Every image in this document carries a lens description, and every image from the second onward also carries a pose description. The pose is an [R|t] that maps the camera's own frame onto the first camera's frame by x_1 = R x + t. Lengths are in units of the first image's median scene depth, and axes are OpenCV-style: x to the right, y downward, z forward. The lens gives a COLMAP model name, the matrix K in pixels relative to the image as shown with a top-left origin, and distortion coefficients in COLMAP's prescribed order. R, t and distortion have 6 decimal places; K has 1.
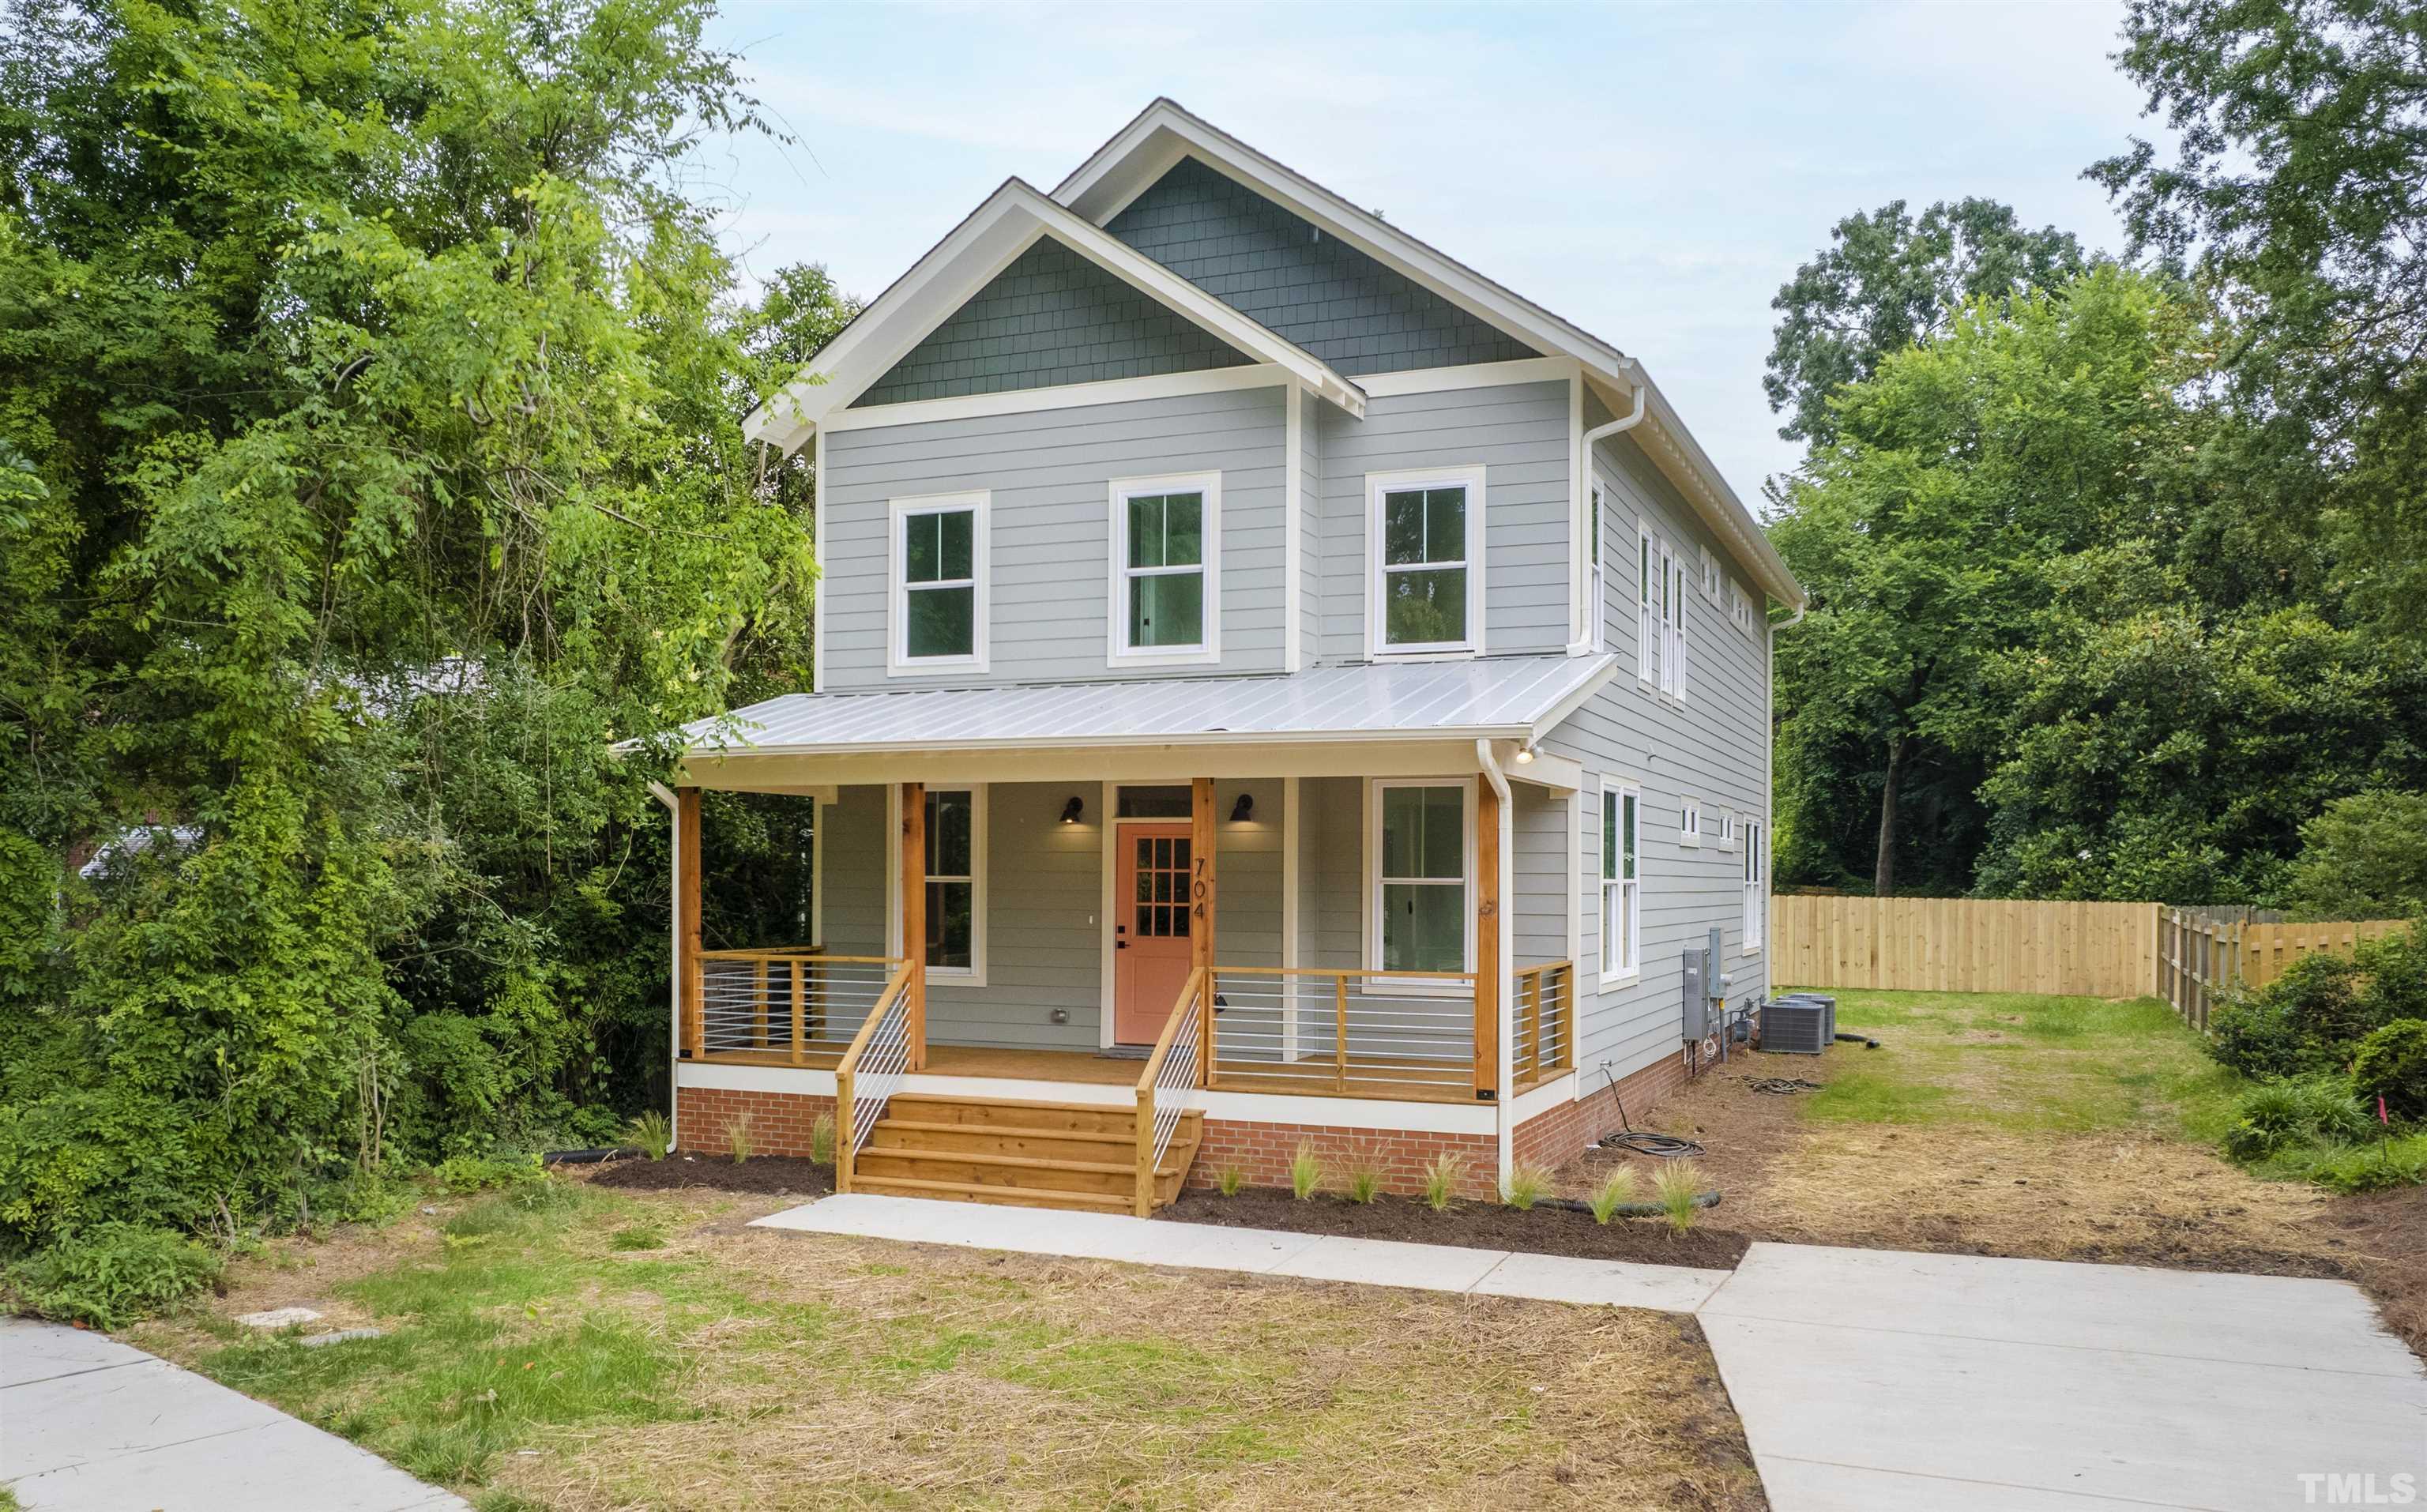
lens RADIAL K [[1951.5, 0, 1141.7], [0, 1951.5, 755.4], [0, 0, 1]] dist [-0.001934, 0.001061]
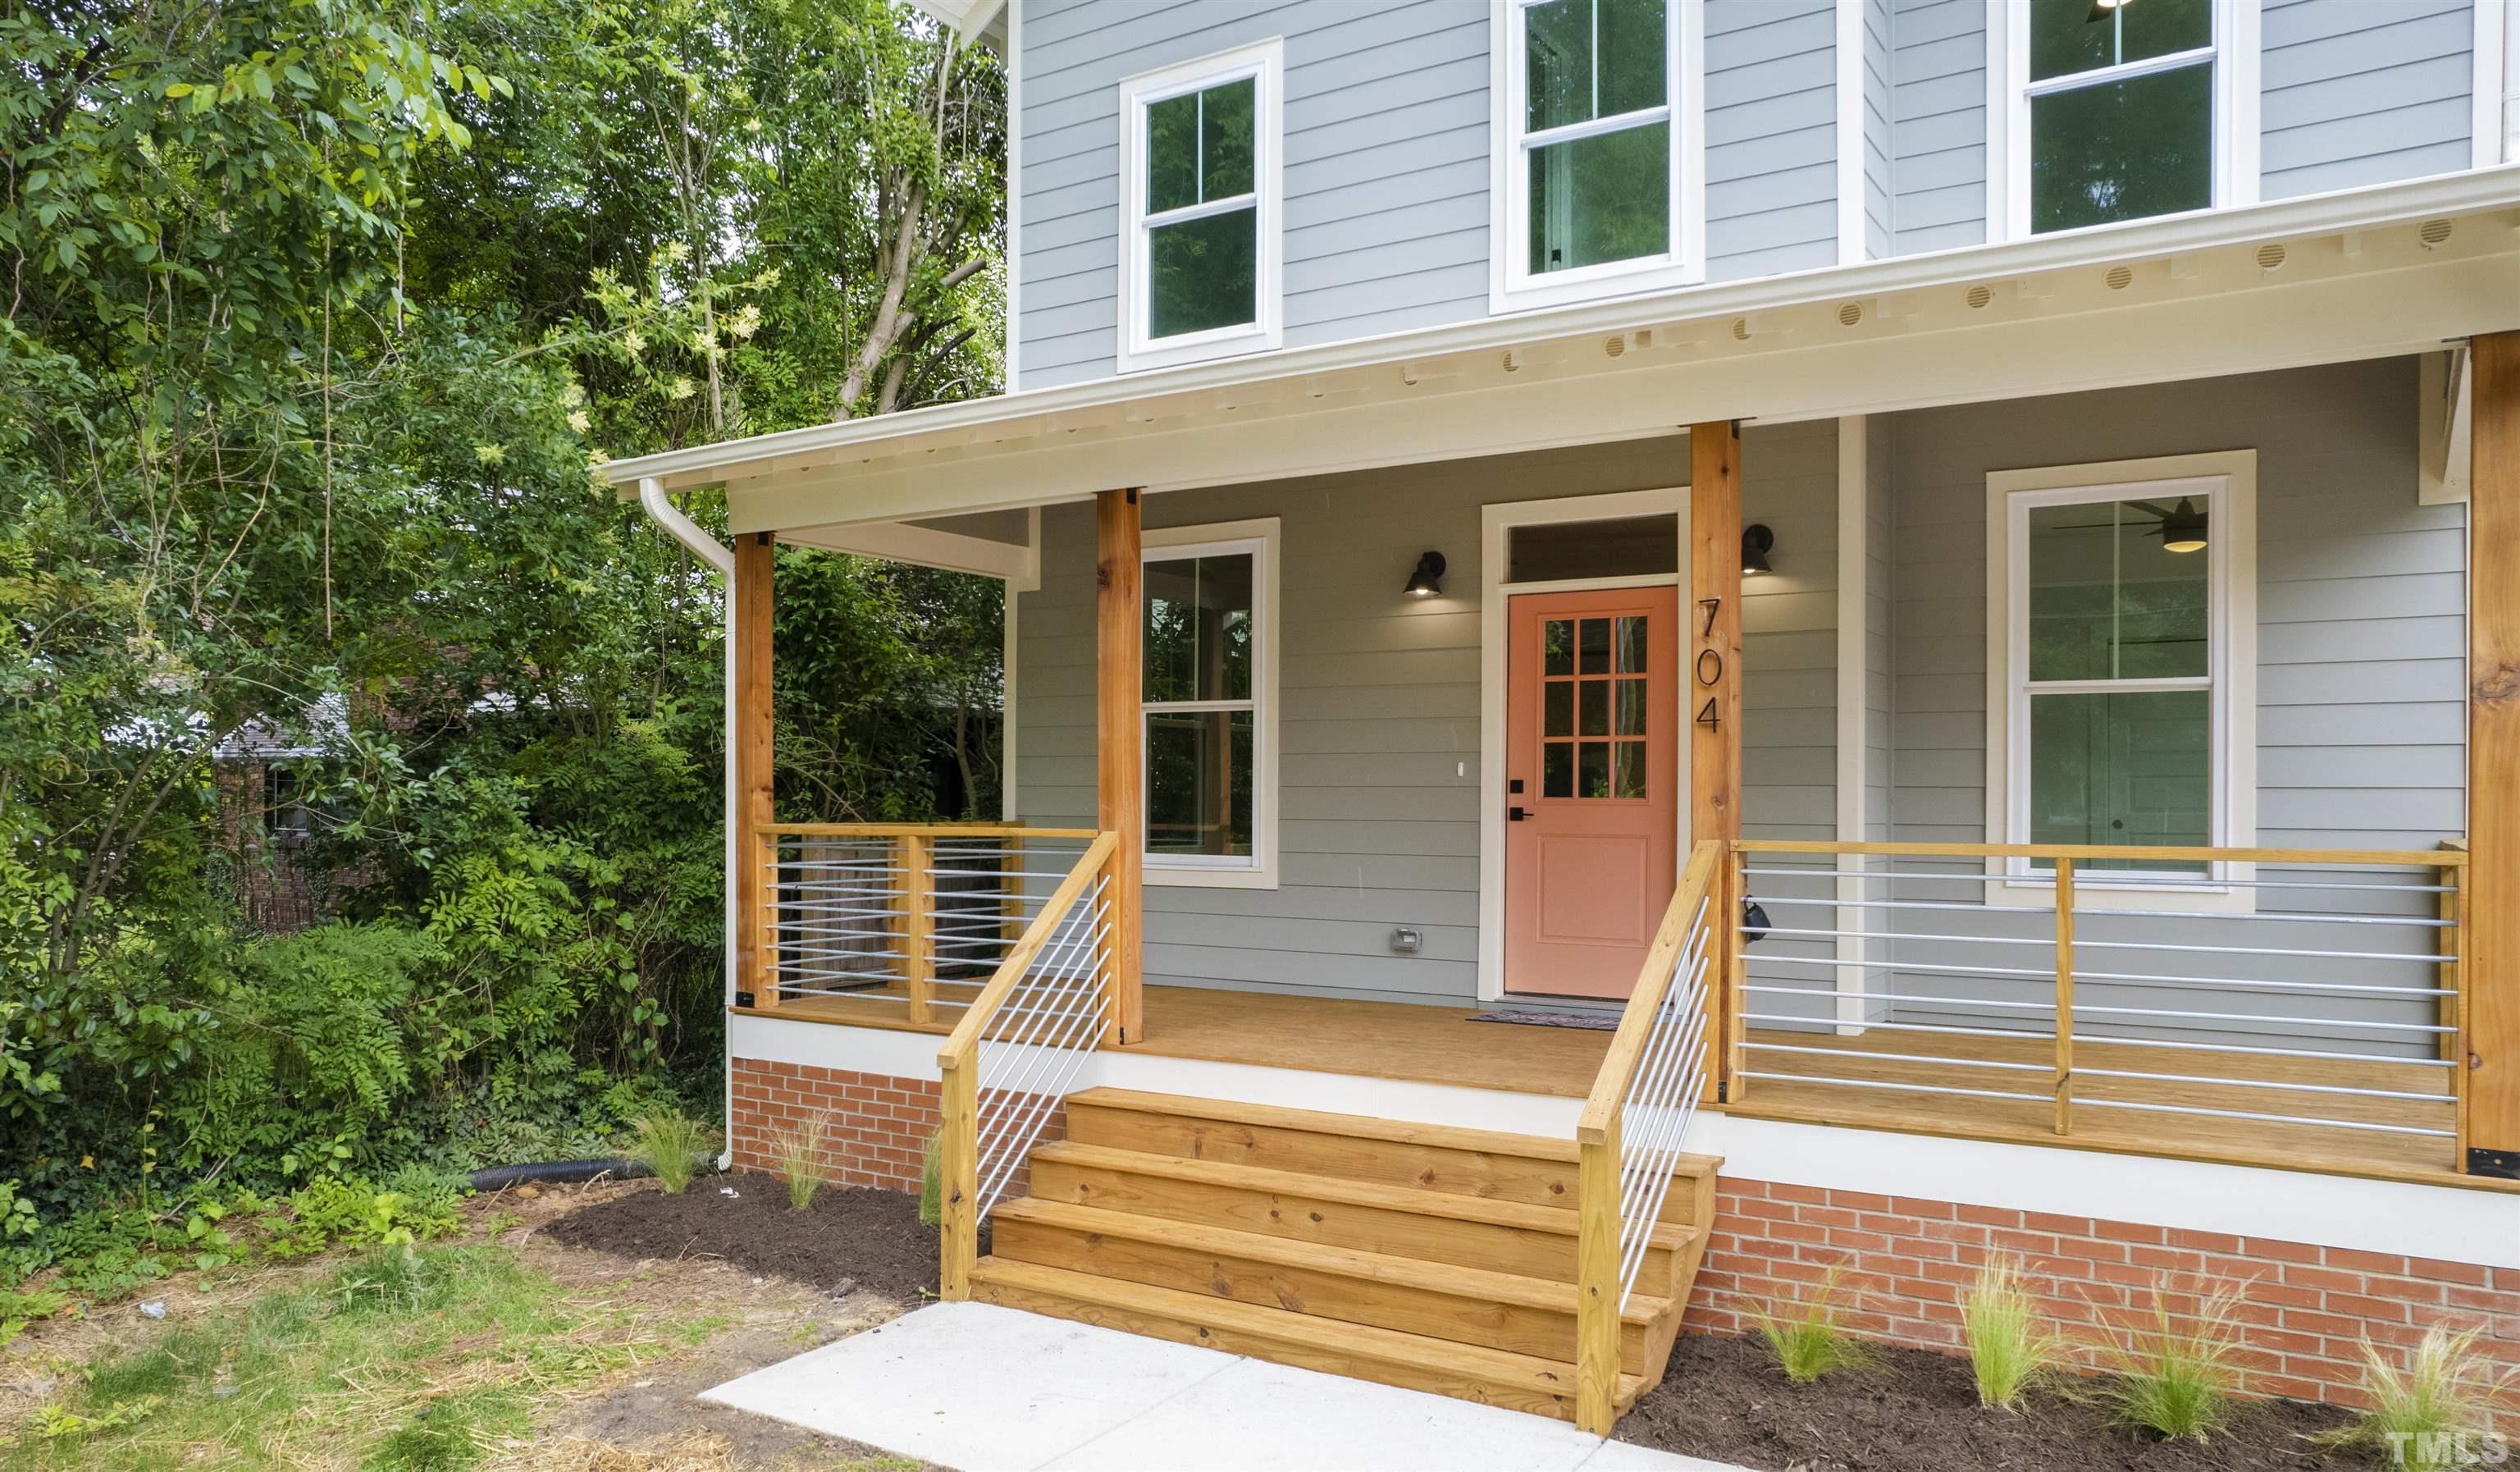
lens RADIAL K [[1715.6, 0, 1255.8], [0, 1715.6, 789.2], [0, 0, 1]] dist [-0.044278, -0.000248]
pose [[0.990366, -0.000838, -0.138470, -0.016880], [0.007868, 0.998707, 0.050226, 0.067149], [0.138249, -0.050832, 0.989092, 0.526488]]
